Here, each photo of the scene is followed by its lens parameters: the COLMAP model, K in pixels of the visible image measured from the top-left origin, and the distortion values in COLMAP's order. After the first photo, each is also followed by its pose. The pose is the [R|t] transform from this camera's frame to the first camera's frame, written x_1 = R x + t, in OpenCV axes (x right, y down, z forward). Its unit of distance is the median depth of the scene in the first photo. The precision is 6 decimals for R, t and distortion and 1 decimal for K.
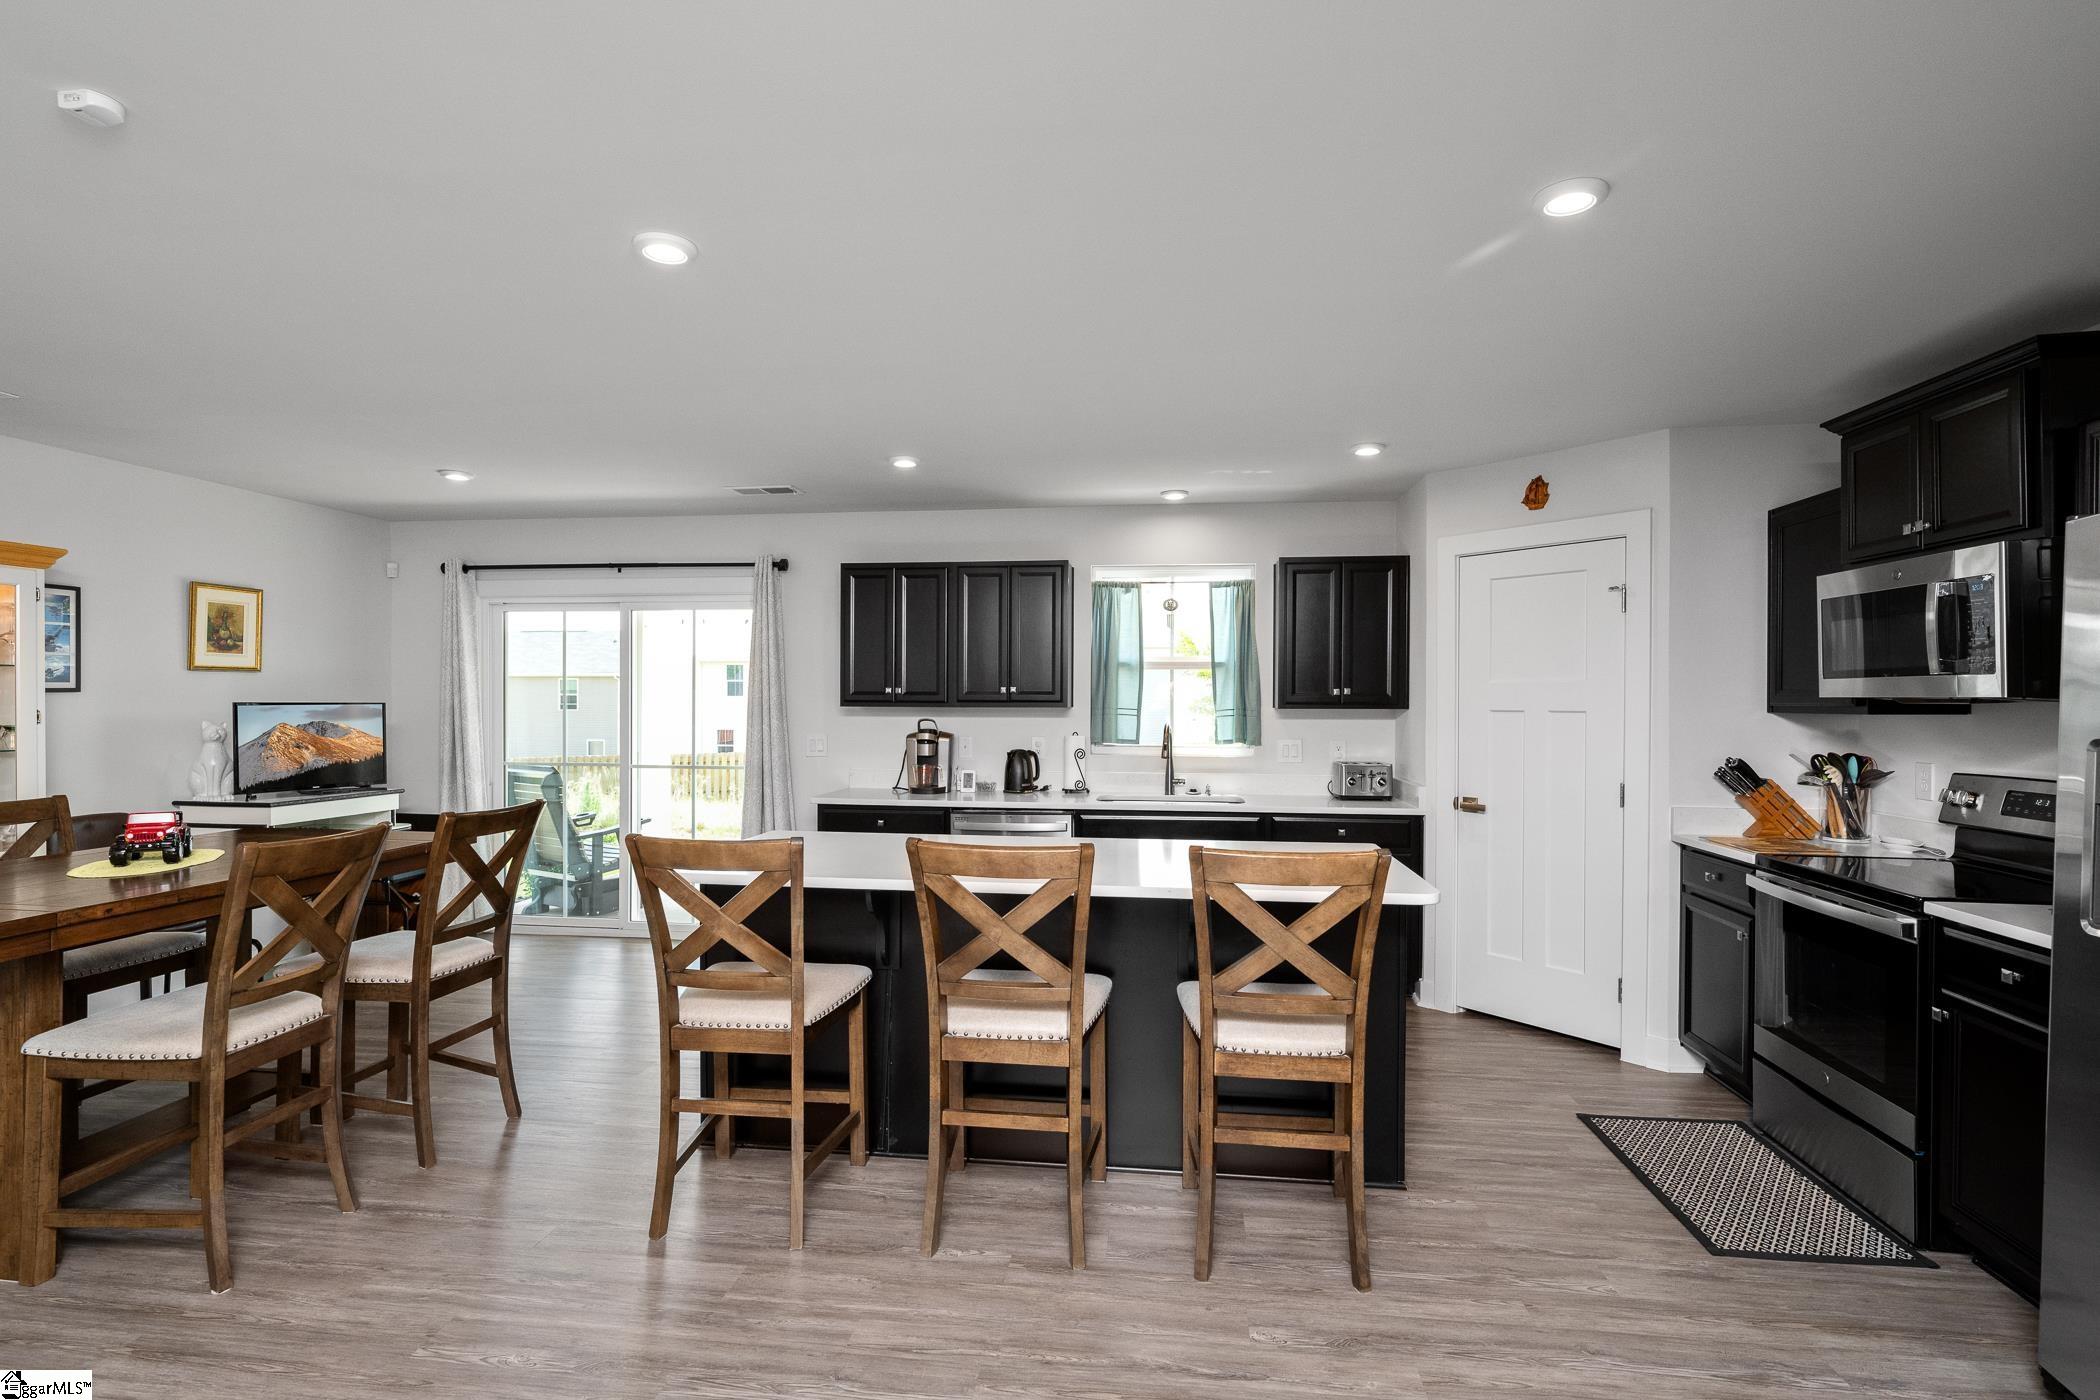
lens RADIAL K [[1016.7, 0, 1046.2], [0, 1016.7, 703.7], [0, 0, 1]] dist [-0.000008, -0.000604]
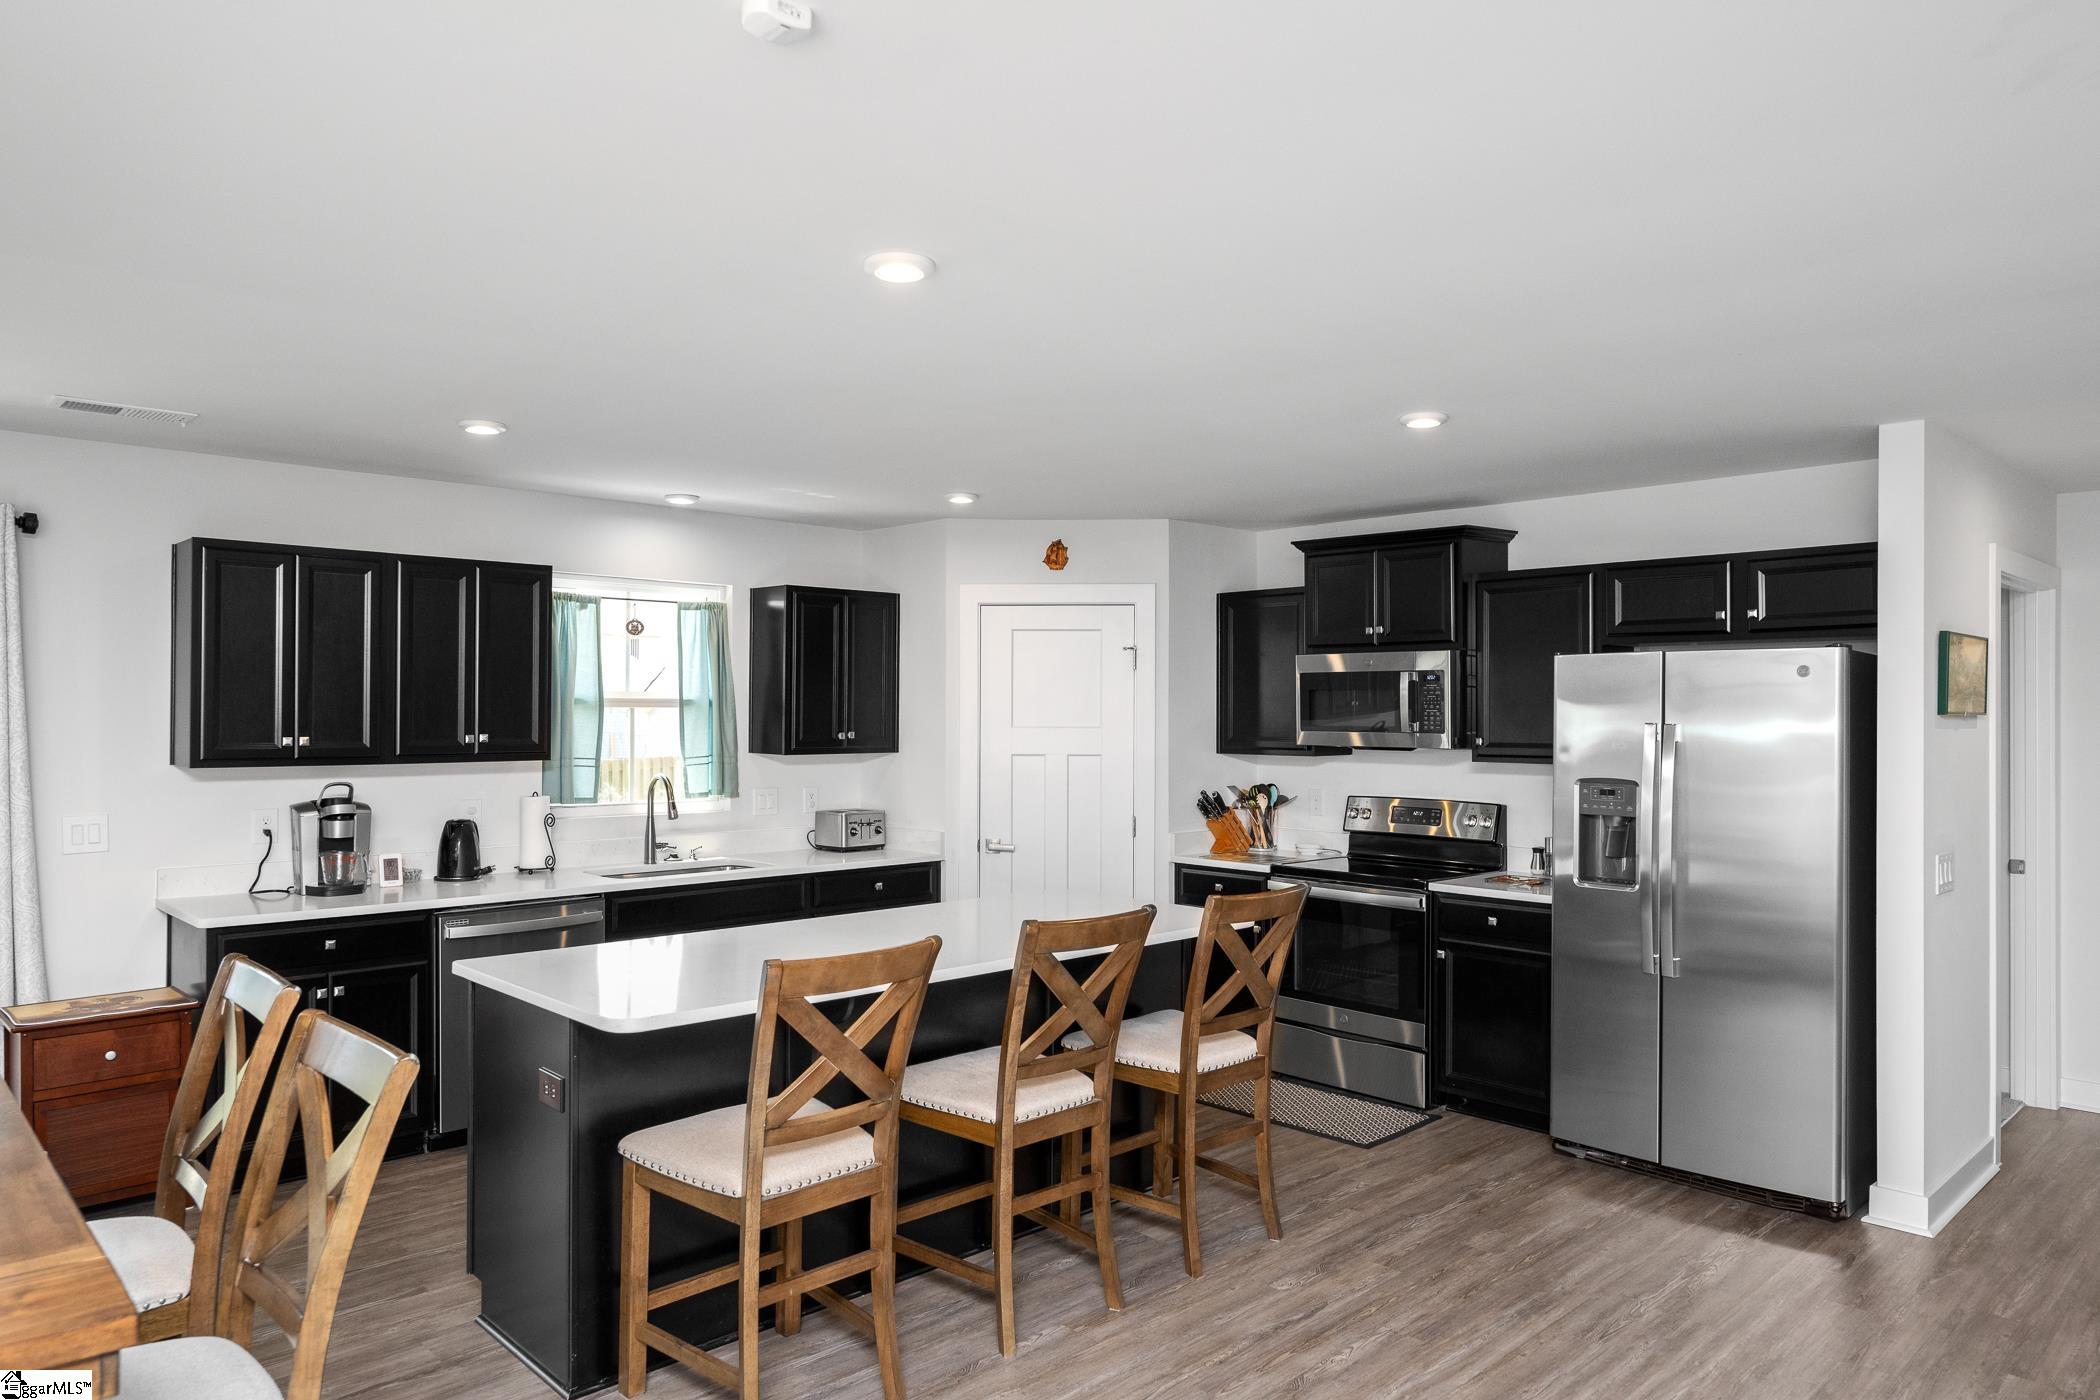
lens RADIAL K [[1344.4, 0, 1047.2], [0, 1344.4, 704.6], [0, 0, 1]] dist [-0.002767, -0.001276]
pose [[0.627589, 0.003645, 0.778536, -0.513986], [0.002120, 0.999977, -0.006391, -0.029794], [-0.778542, 0.005661, 0.627567, 0.083096]]
